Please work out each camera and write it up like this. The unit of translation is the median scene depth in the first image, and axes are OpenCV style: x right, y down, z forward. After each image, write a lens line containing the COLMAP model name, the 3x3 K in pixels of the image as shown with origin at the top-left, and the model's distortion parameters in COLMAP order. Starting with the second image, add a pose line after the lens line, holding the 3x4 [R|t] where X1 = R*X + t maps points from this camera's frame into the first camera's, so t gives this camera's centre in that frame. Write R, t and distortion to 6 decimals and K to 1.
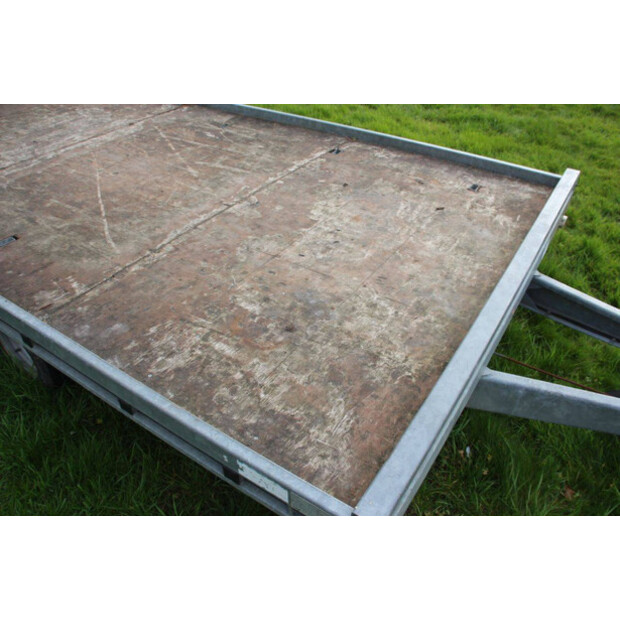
lens RADIAL K [[507.9, 0, 326.0], [0, 507.9, 315.2], [0, 0, 1]] dist [-0.153197, 0.116552]
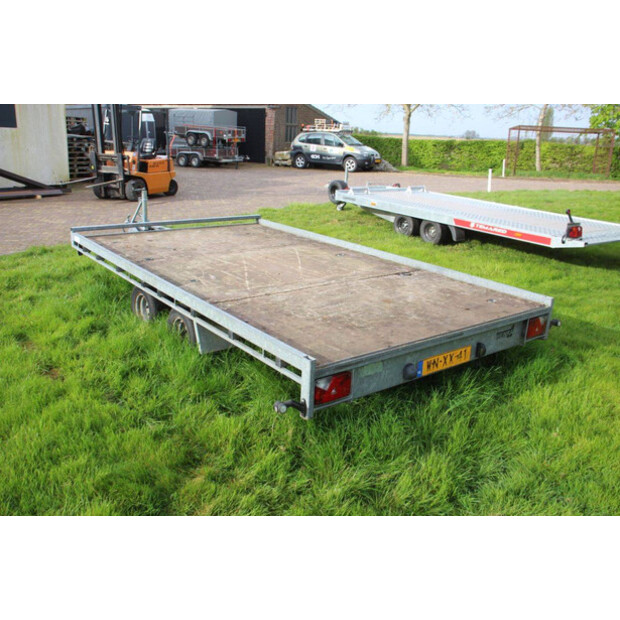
lens RADIAL K [[588.4, 0, 313.9], [0, 588.4, 310.5], [0, 0, 1]] dist [-0.034478, 0.000000]
pose [[-0.940680, -0.146426, 0.306073, -1.236368], [0.168559, 0.581213, 0.796102, -1.907277], [-0.294464, 0.800469, -0.522054, 2.319514]]
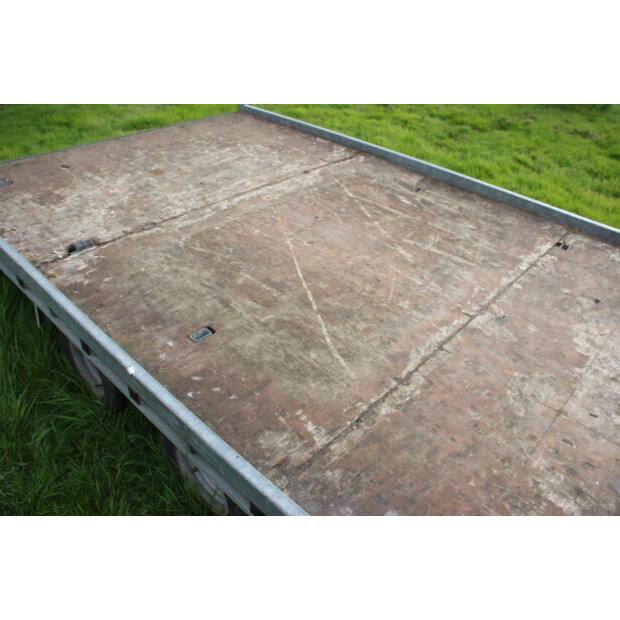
lens RADIAL K [[507.9, 0, 330.8], [0, 507.9, 321.4], [0, 0, 1]] dist [-0.153197, 0.116552]
pose [[0.986826, 0.134180, -0.090386, -0.334469], [-0.136928, 0.990268, -0.024894, -0.158087], [0.086166, 0.036942, 0.995596, 0.184509]]
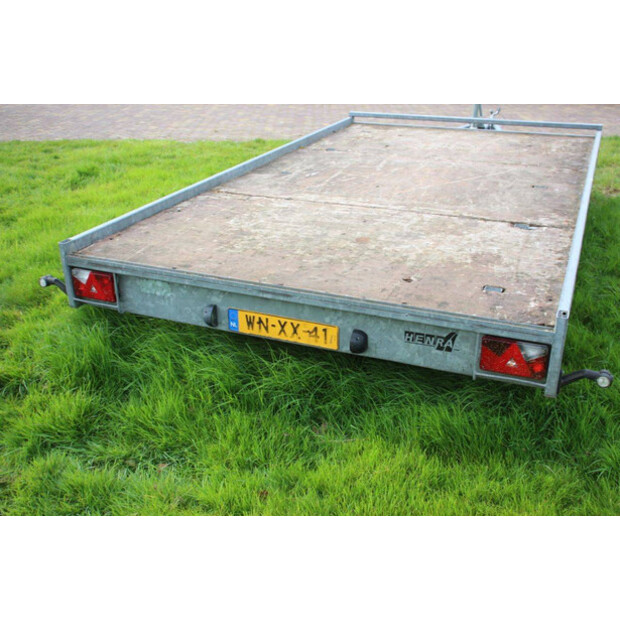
lens RADIAL K [[668.4, 0, 311.6], [0, 668.4, 308.4], [0, 0, 1]] dist [-0.028435, 0.000000]
pose [[-0.174744, -0.418634, 0.891185, -2.166568], [0.616351, 0.659331, 0.430575, -1.048438], [-0.767839, 0.624522, 0.142812, 1.284425]]
